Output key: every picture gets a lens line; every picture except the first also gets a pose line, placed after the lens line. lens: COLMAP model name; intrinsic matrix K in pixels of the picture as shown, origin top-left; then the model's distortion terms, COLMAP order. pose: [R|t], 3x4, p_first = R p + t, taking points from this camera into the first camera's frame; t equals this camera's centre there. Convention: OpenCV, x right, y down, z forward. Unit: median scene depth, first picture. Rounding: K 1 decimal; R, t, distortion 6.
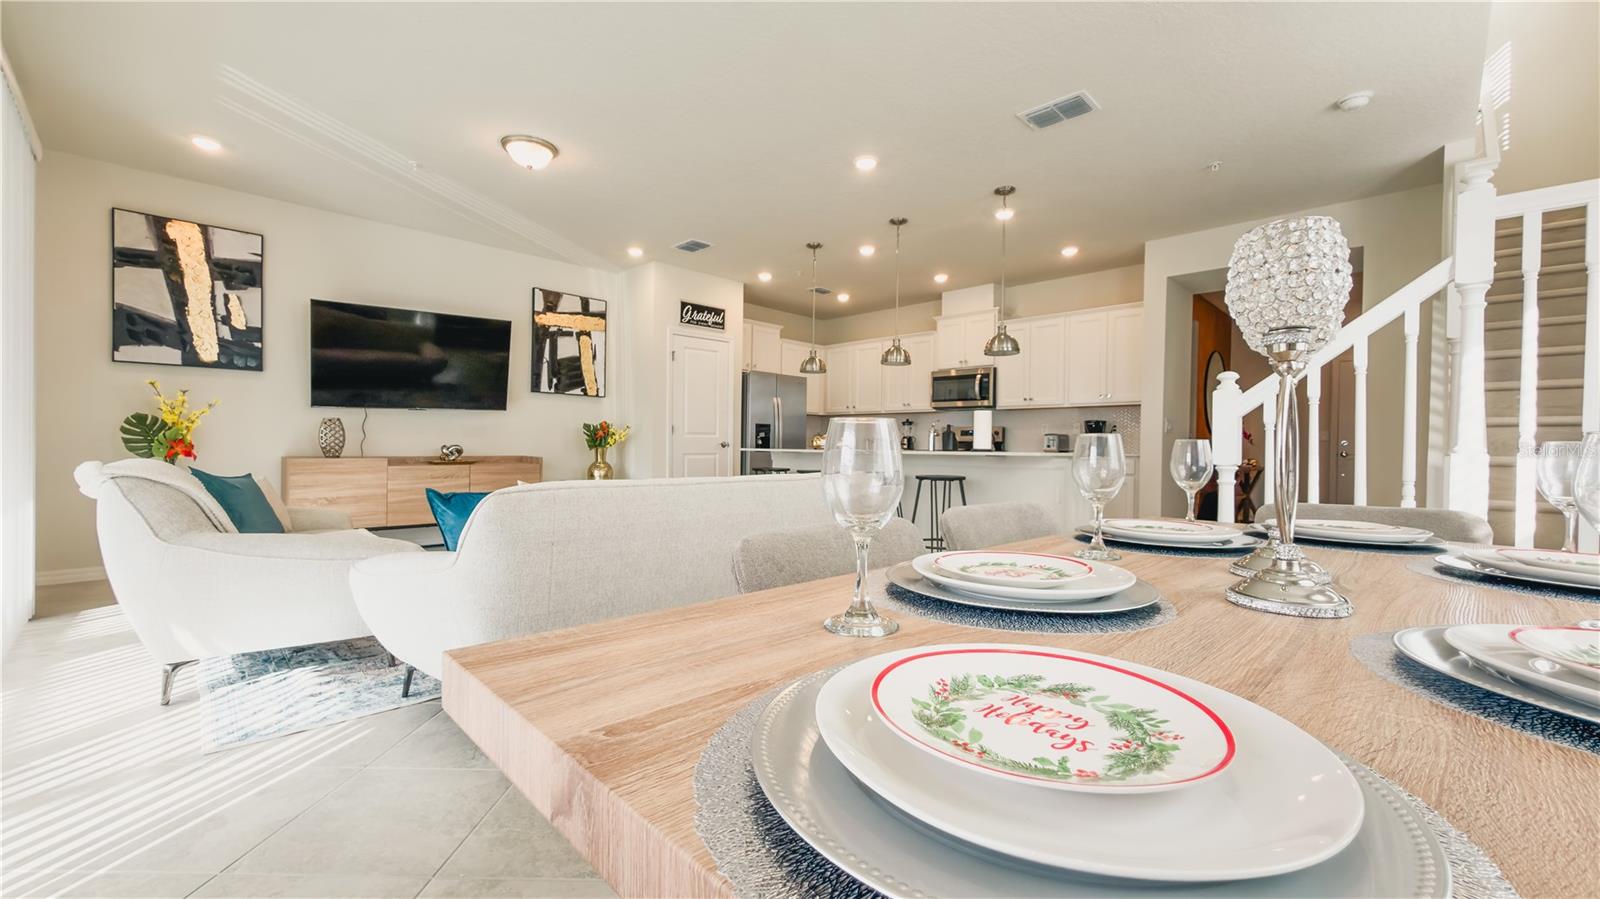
lens RADIAL K [[645.6, 0, 800.0], [0, 645.6, 449.5], [0, 0, 1]] dist [0.000350, 0.000422]
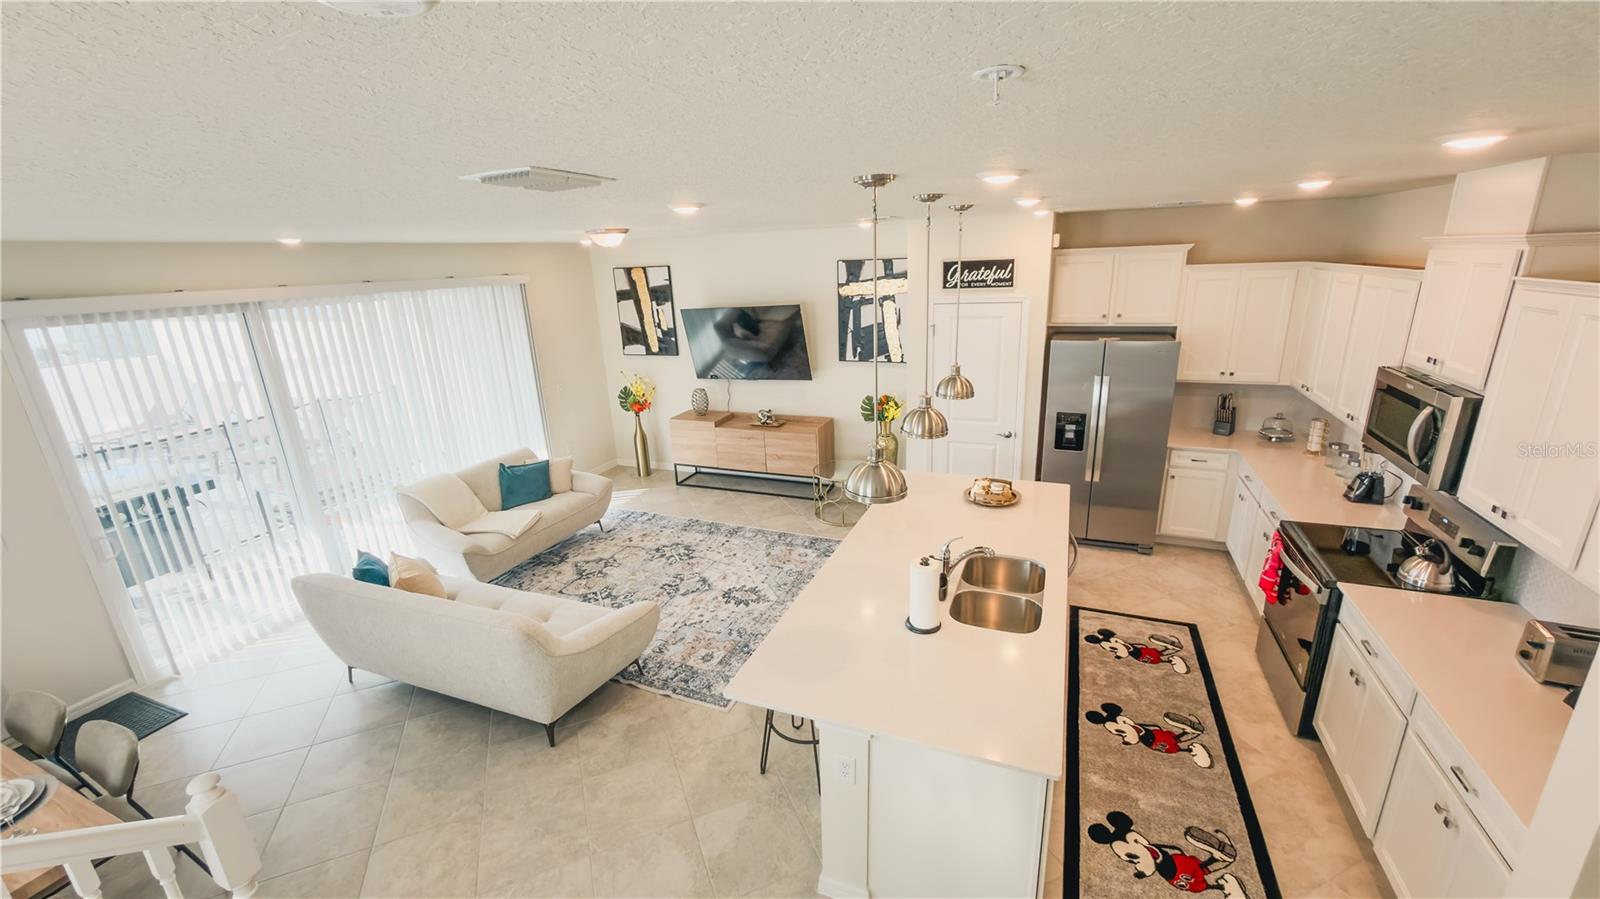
lens RADIAL K [[645.6, 0, 800.0], [0, 645.6, 449.5], [0, 0, 1]] dist [0.000350, 0.000422]
pose [[0.366637, 0.243907, -0.897823, 0.565870], [0.046256, 0.959051, 0.279429, -0.250693], [0.929213, -0.143979, 0.340342, 0.545333]]
